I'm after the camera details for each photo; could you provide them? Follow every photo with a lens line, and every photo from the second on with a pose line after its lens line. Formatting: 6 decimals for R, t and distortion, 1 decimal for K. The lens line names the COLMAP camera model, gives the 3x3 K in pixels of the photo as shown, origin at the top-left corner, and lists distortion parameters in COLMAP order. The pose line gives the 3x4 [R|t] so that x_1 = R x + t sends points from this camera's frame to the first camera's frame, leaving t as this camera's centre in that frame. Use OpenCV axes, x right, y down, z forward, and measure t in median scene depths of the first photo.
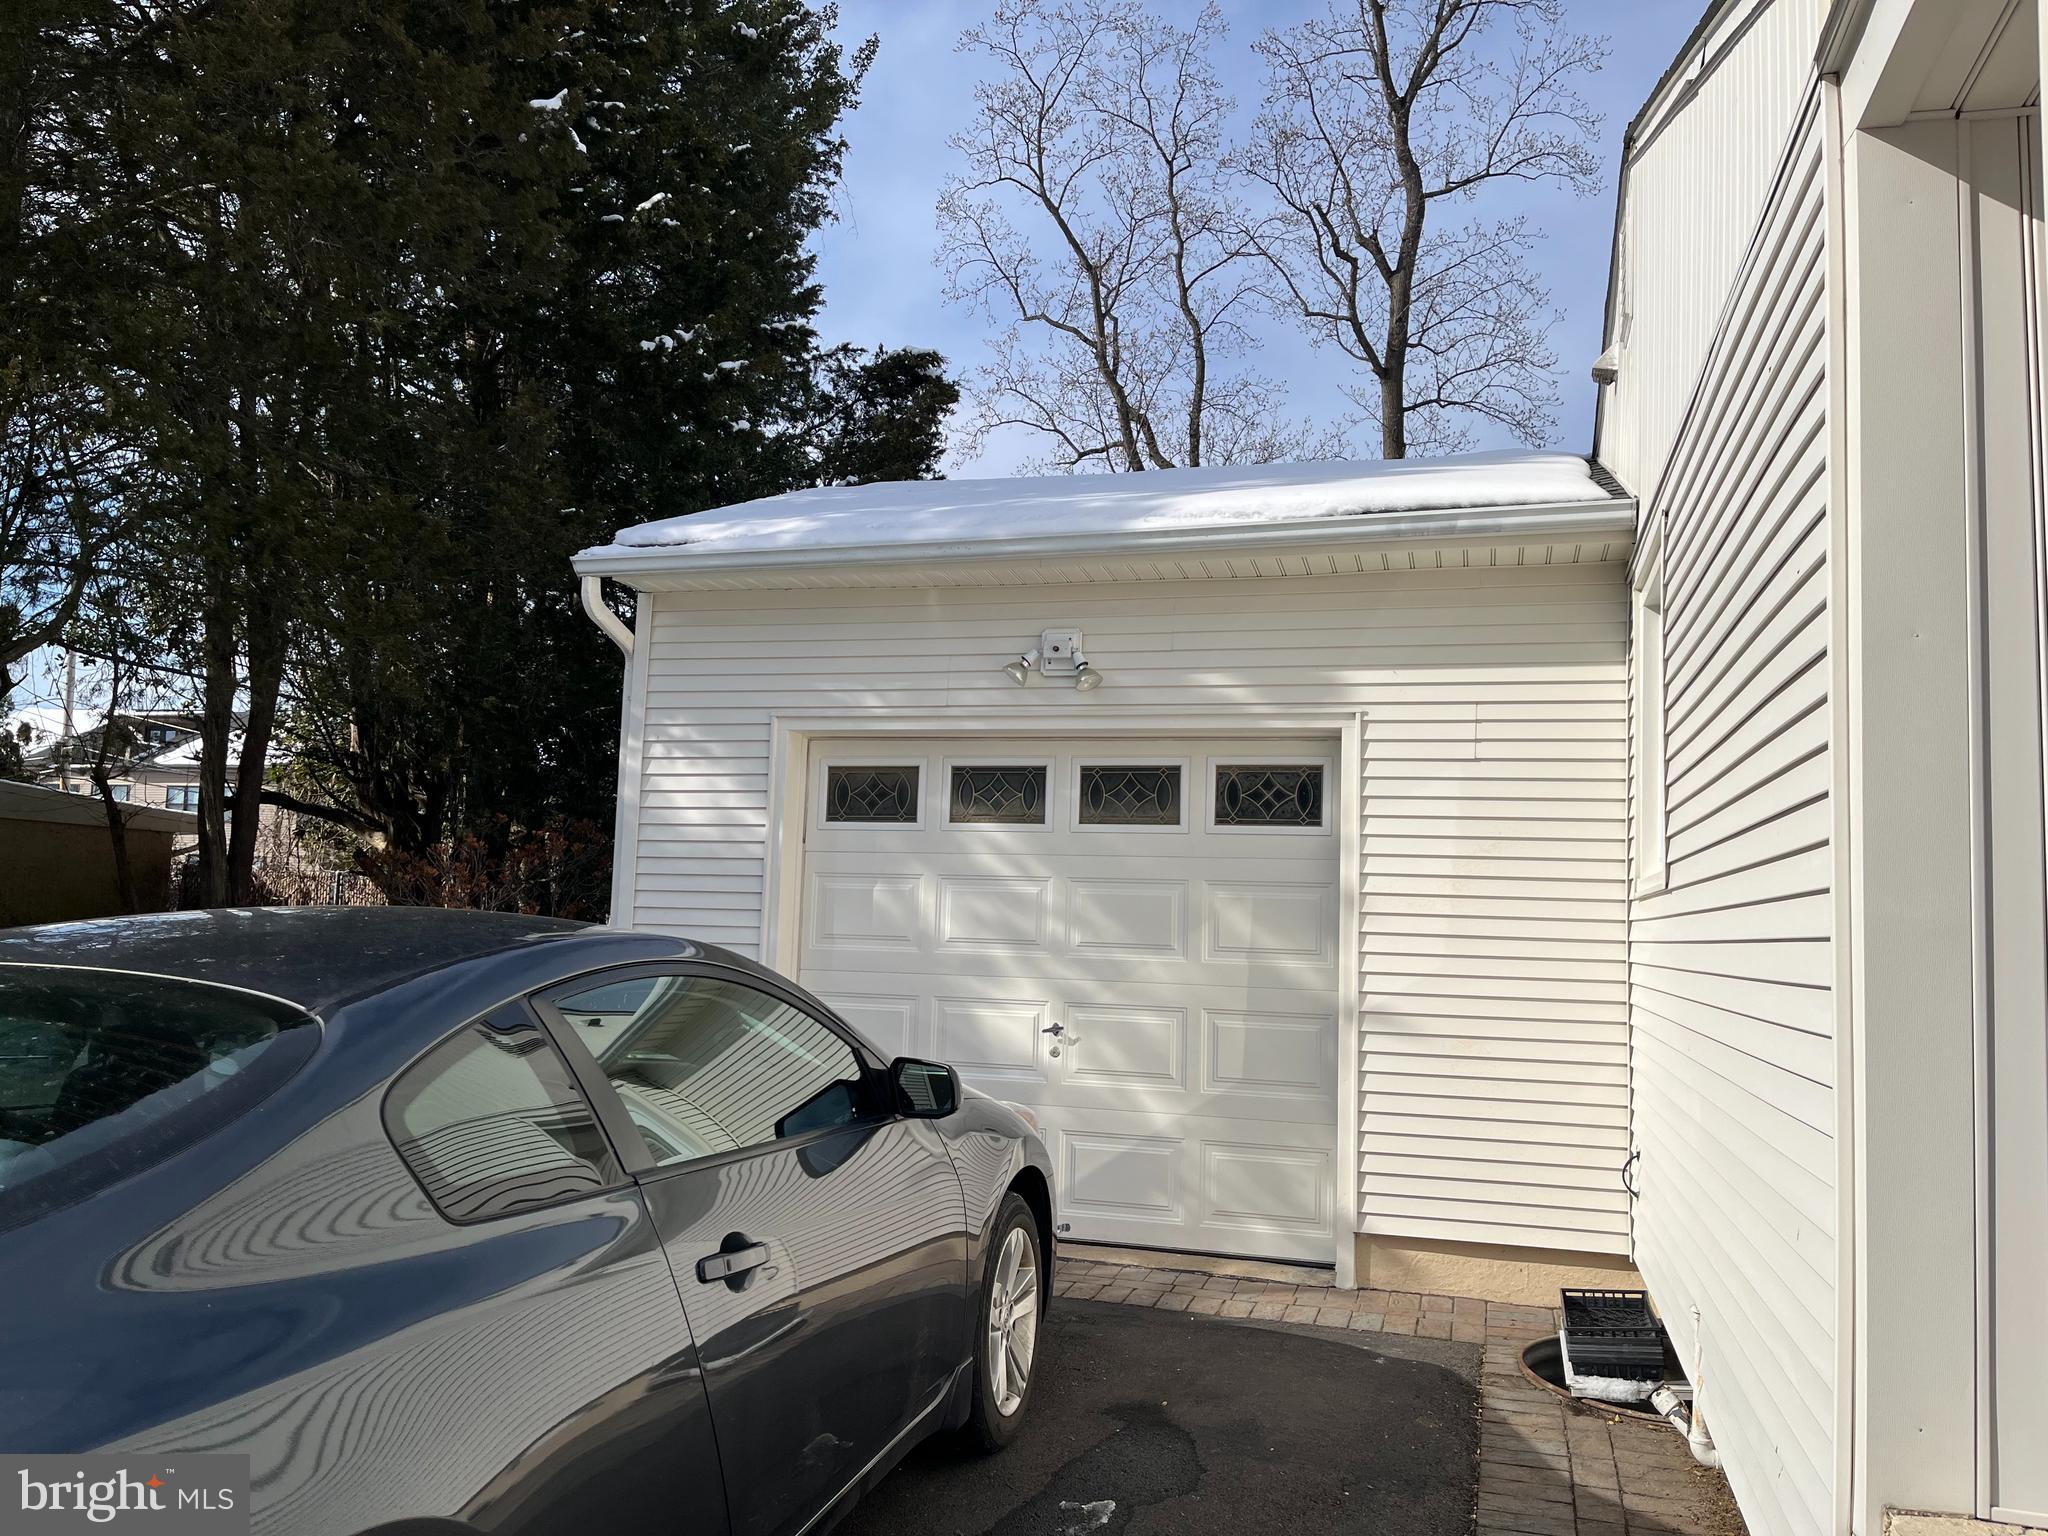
lens RADIAL K [[1520.8, 0, 998.2], [0, 1520.8, 785.3], [0, 0, 1]] dist [0.052020, -0.049554]
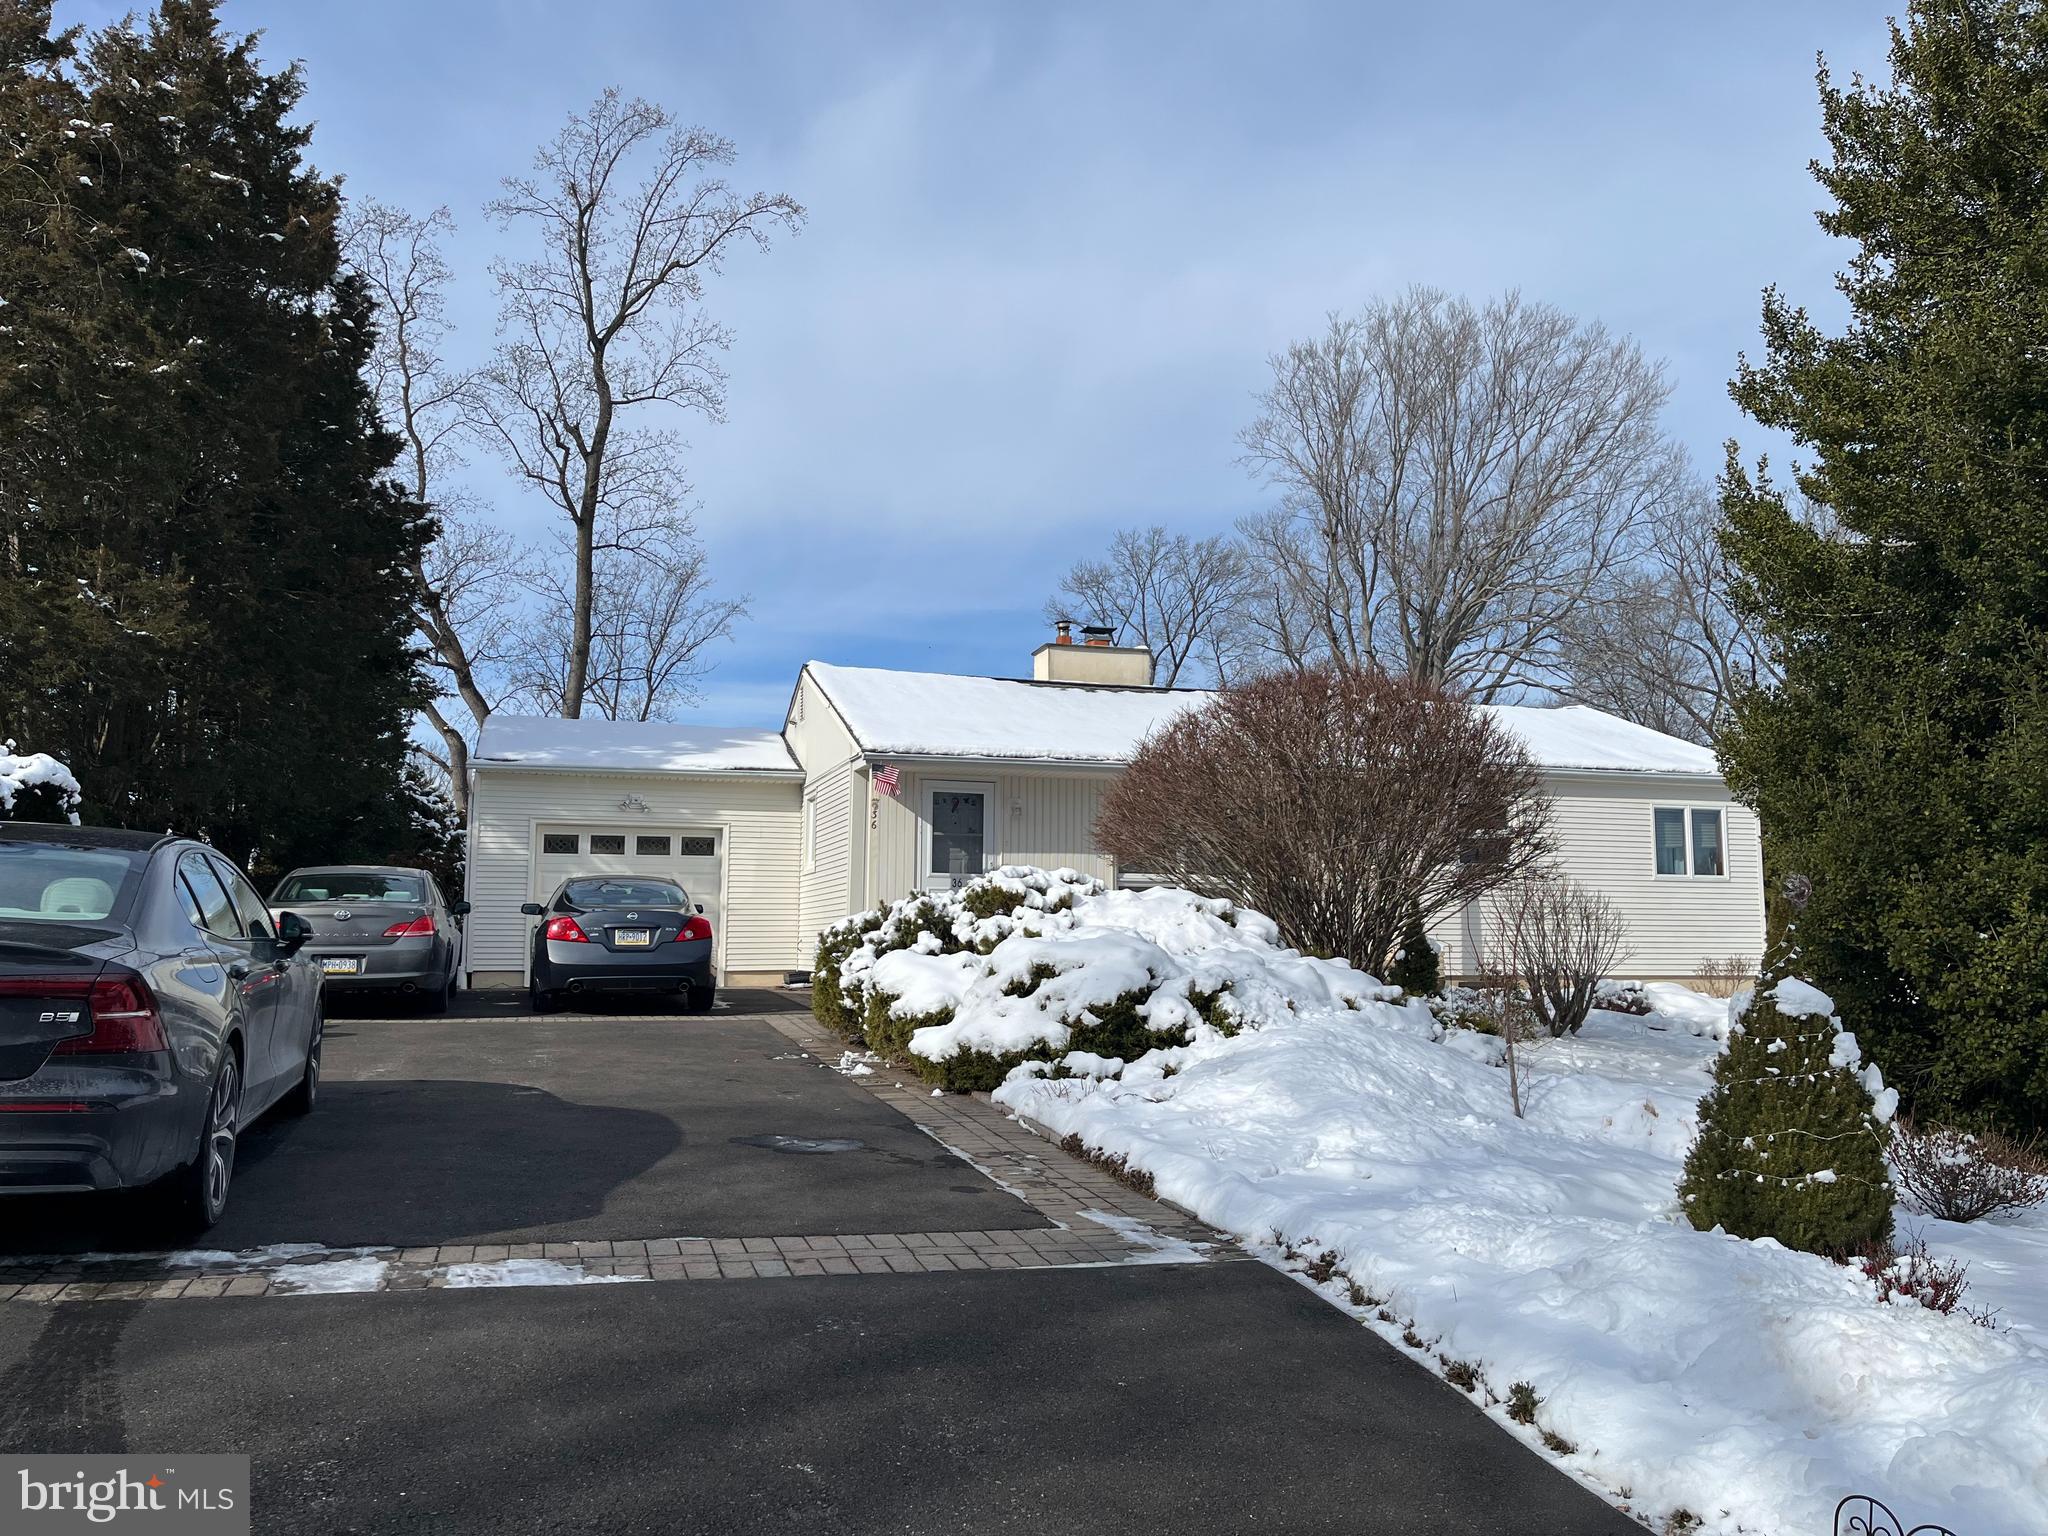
lens RADIAL K [[1553.2, 0, 1024.0], [0, 1553.2, 768.0], [0, 0, 1]] dist [0.074993, -0.098279]
pose [[0.820826, 0.035351, 0.570084, -0.229691], [-0.027329, 0.999370, -0.022623, -0.020758], [-0.570525, 0.002990, 0.821275, -0.425341]]
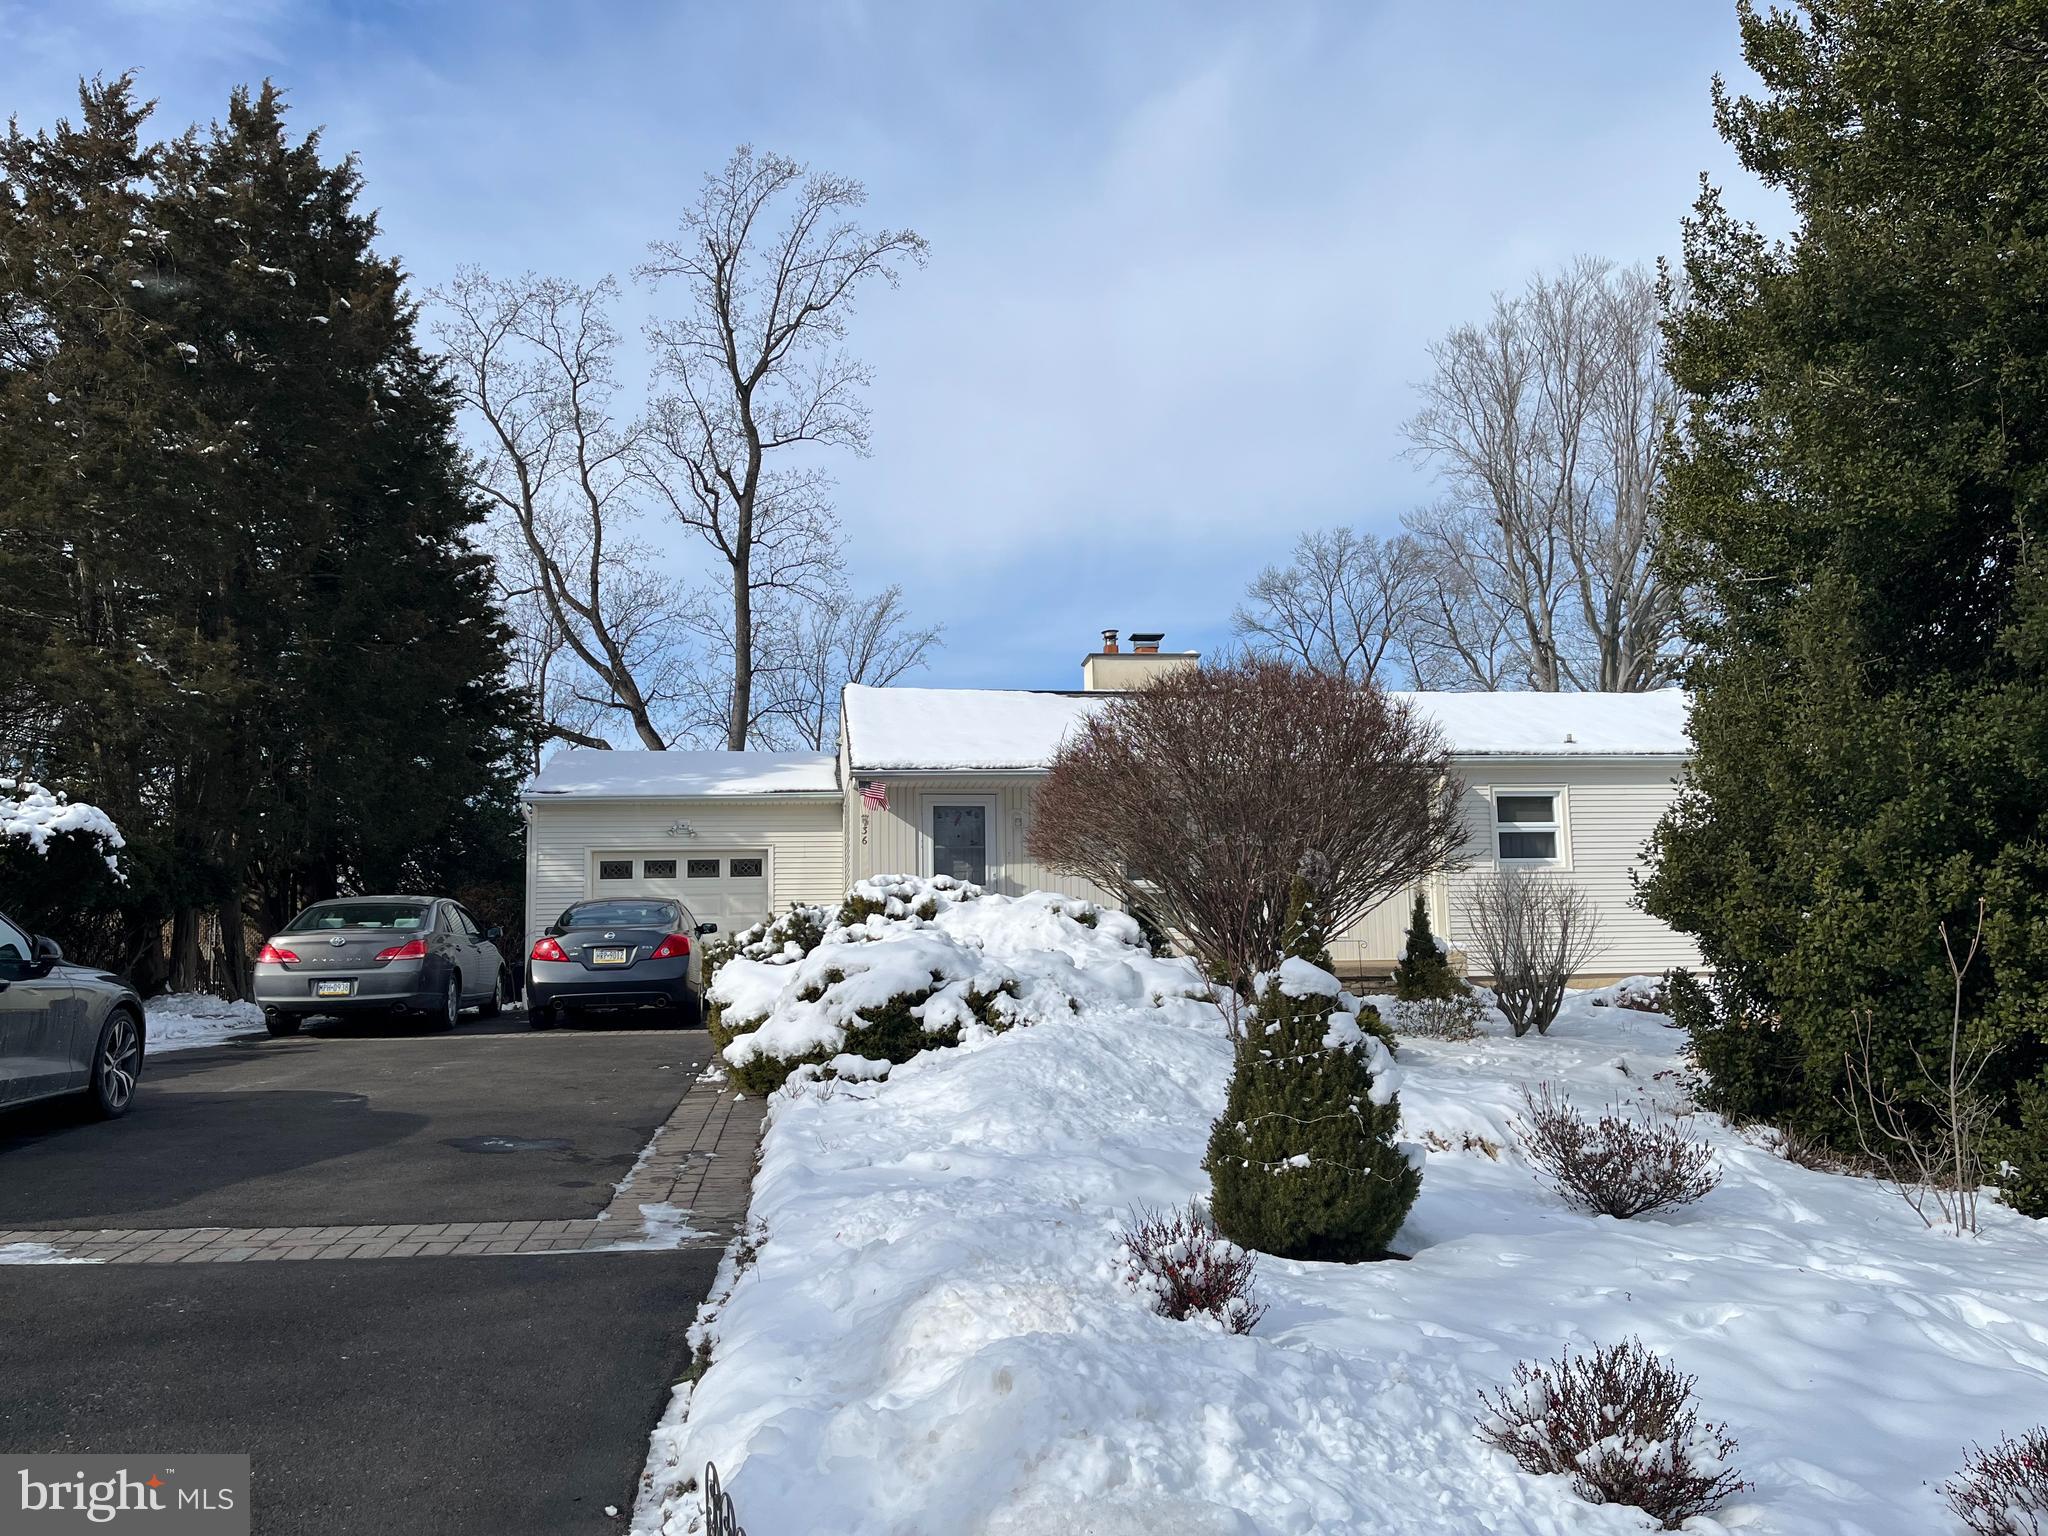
lens RADIAL K [[1552.4, 0, 1020.4], [0, 1552.4, 778.8], [0, 0, 1]] dist [0.074172, -0.107004]
pose [[0.901649, 0.000721, 0.432468, -0.152399], [0.011542, 0.999602, -0.025729, -0.018902], [-0.432314, 0.028190, 0.901282, -0.473809]]
